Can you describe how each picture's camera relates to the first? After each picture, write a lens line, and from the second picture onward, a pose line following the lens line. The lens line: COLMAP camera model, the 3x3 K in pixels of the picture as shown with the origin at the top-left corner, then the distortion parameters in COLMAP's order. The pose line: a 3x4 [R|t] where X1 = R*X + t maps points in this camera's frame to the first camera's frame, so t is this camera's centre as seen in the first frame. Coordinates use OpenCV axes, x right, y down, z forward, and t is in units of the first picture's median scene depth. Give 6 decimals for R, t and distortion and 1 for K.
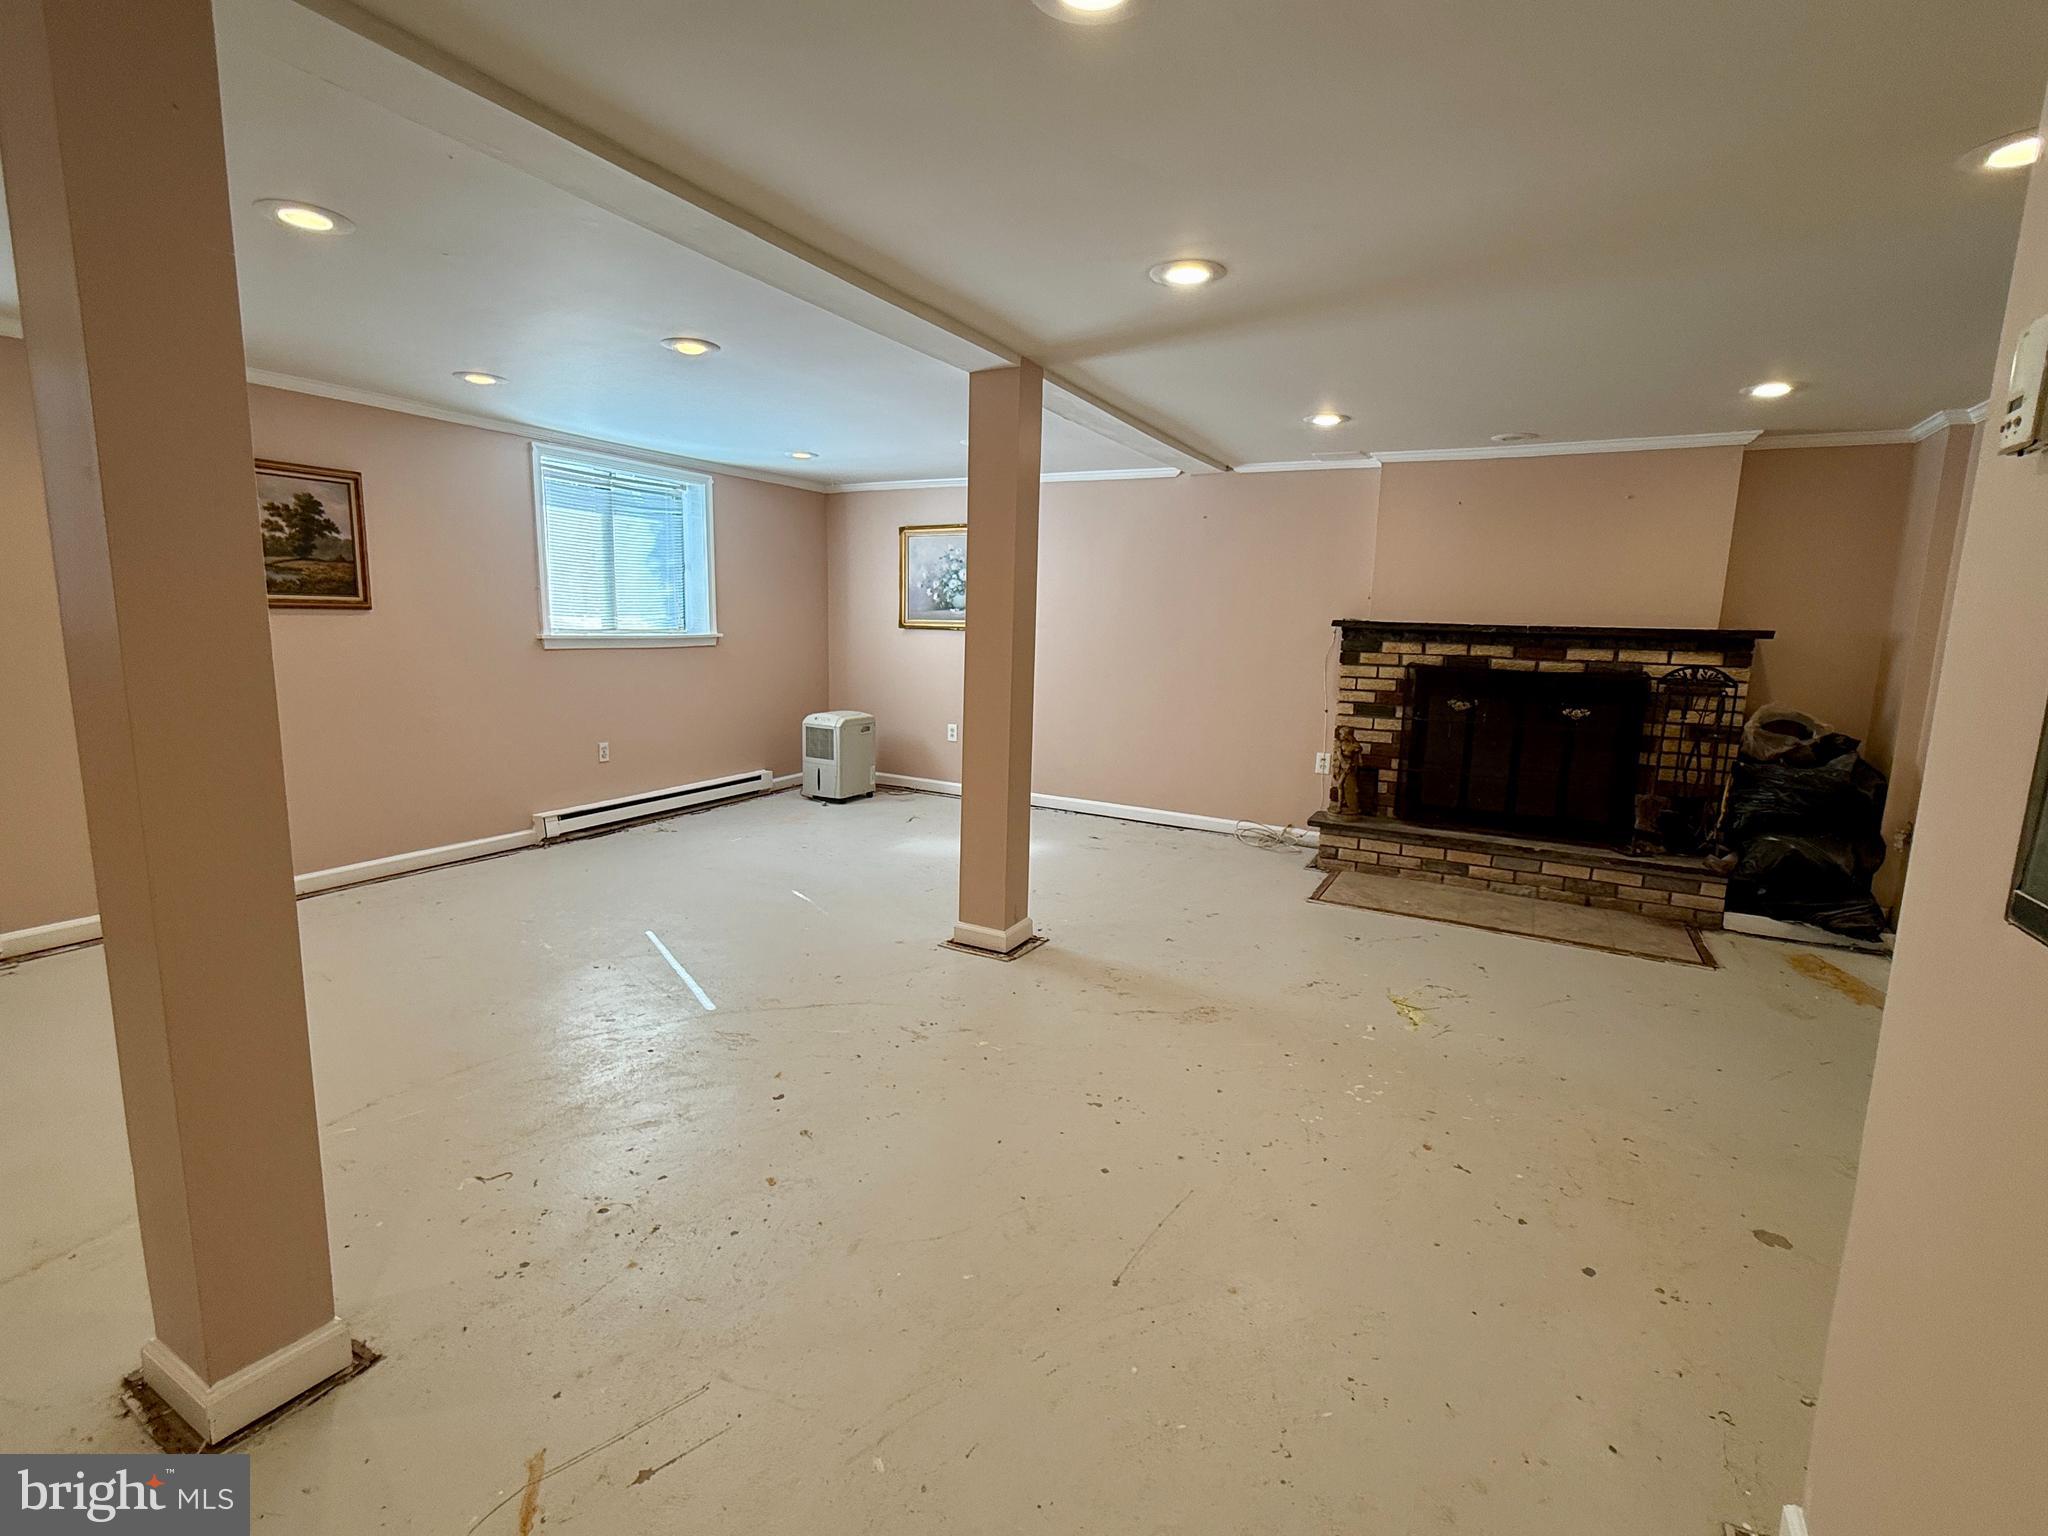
lens RADIAL K [[932.9, 0, 1019.8], [0, 932.9, 762.3], [0, 0, 1]] dist [0.001791, -0.001078]
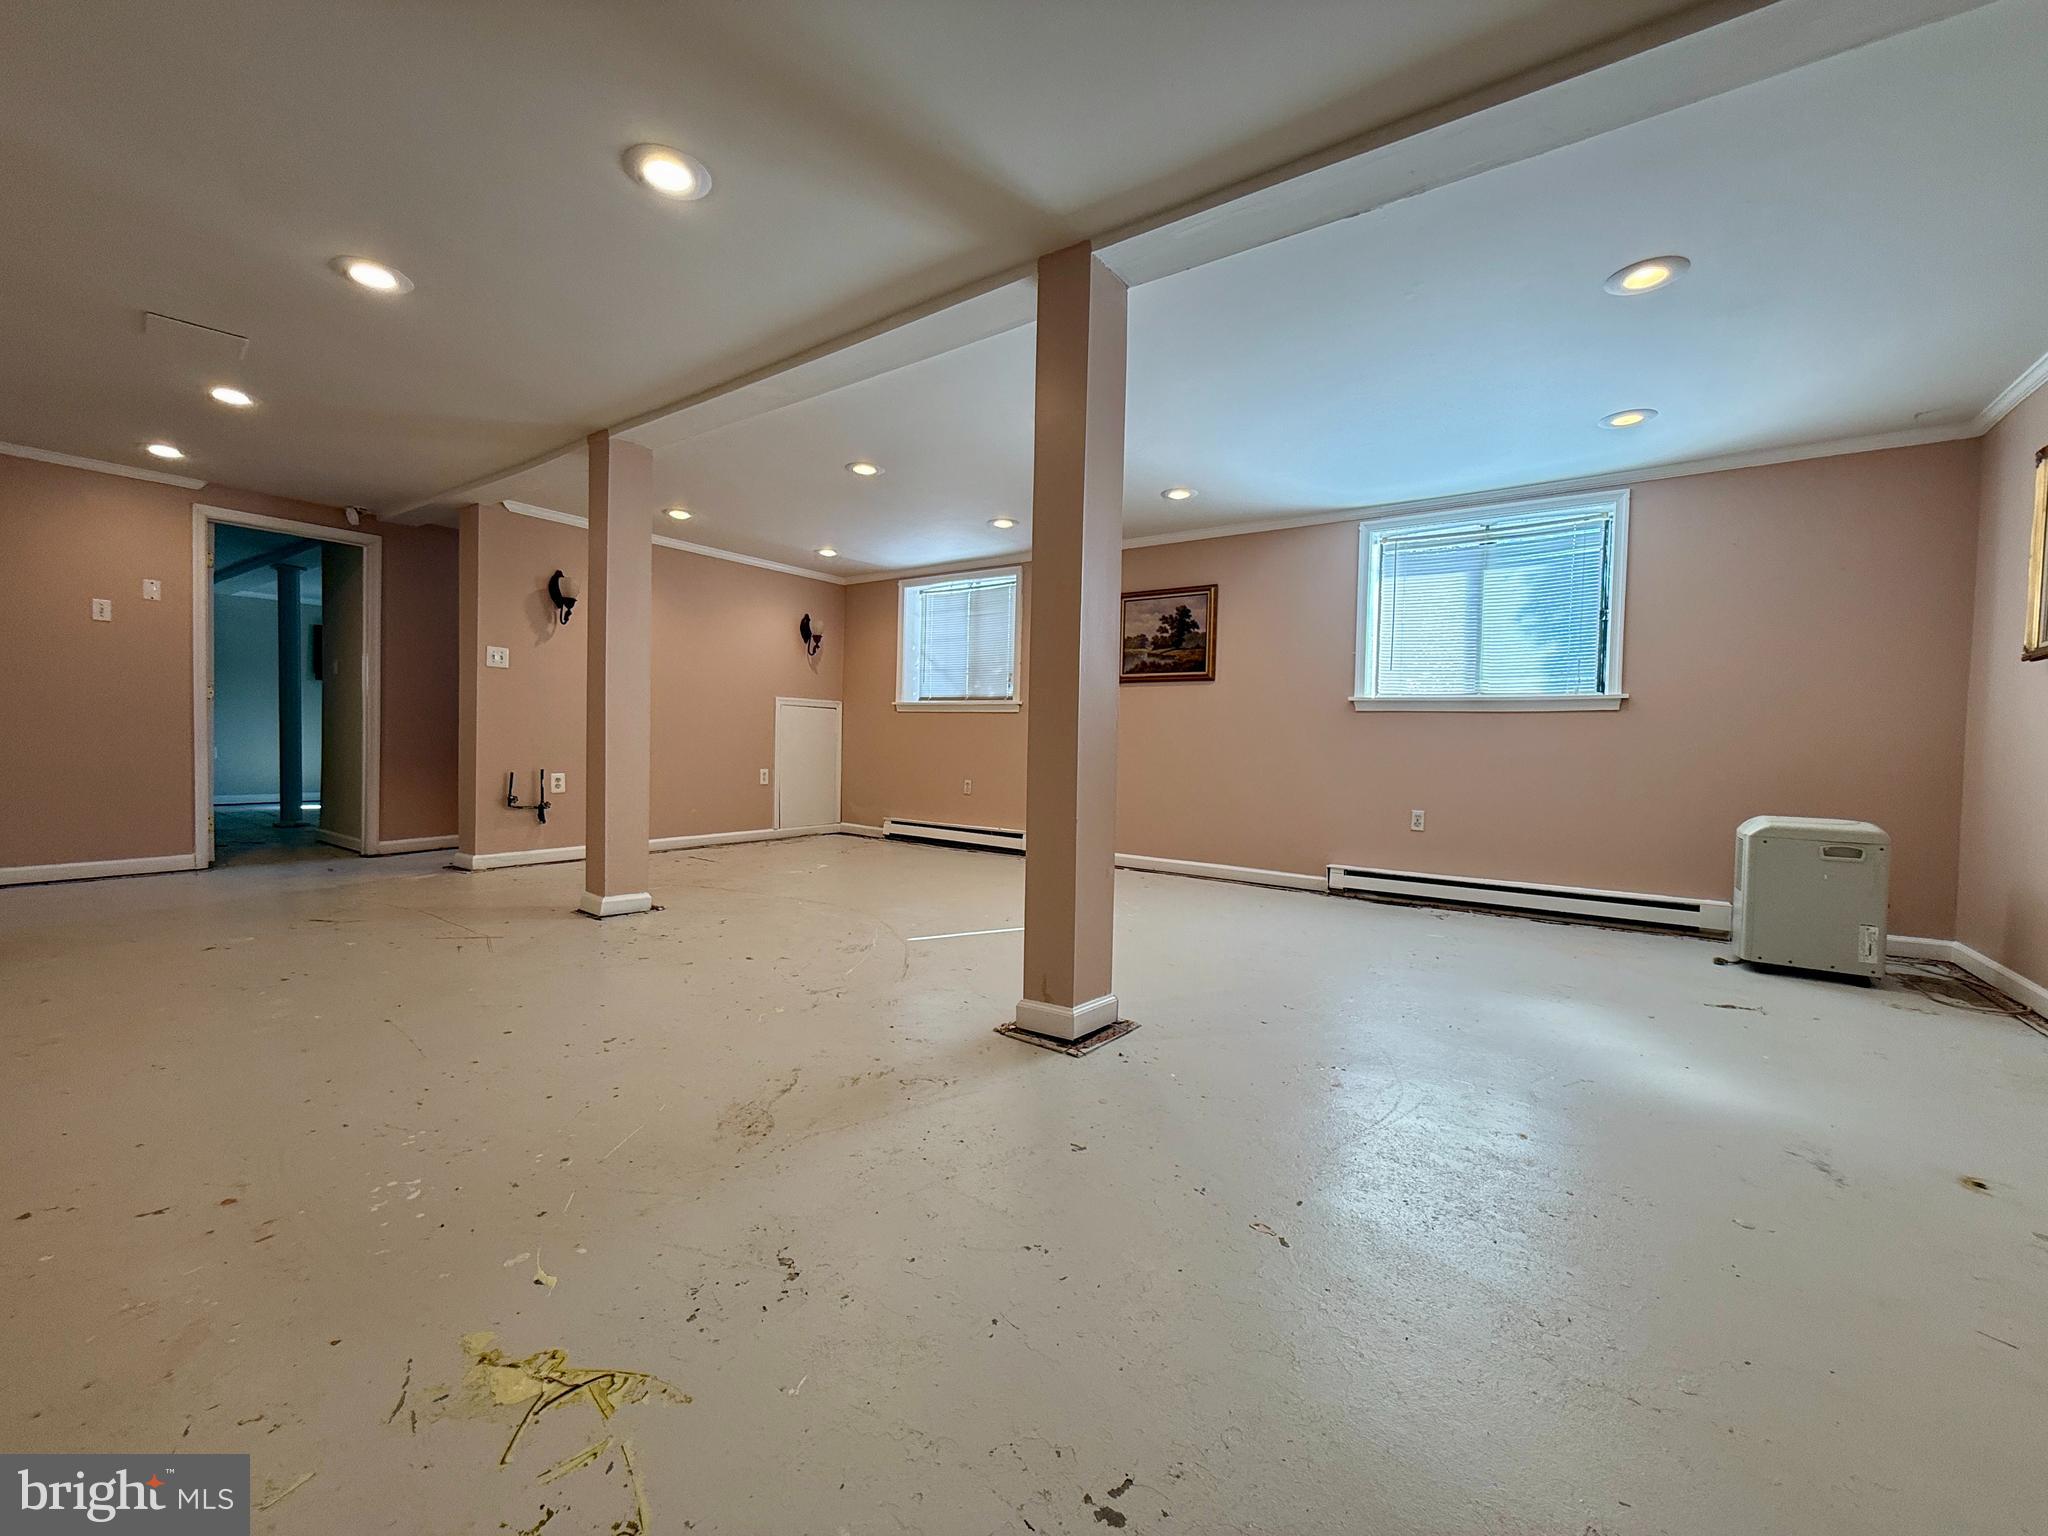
lens RADIAL K [[813.5, 0, 1019.0], [0, 813.5, 765.6], [0, 0, 1]] dist [0.000087, 0.000524]
pose [[-0.117376, 0.002436, -0.993085, 0.510075], [-0.179752, 0.983427, 0.023658, -0.014989], [0.976684, 0.181286, -0.114993, 0.834057]]
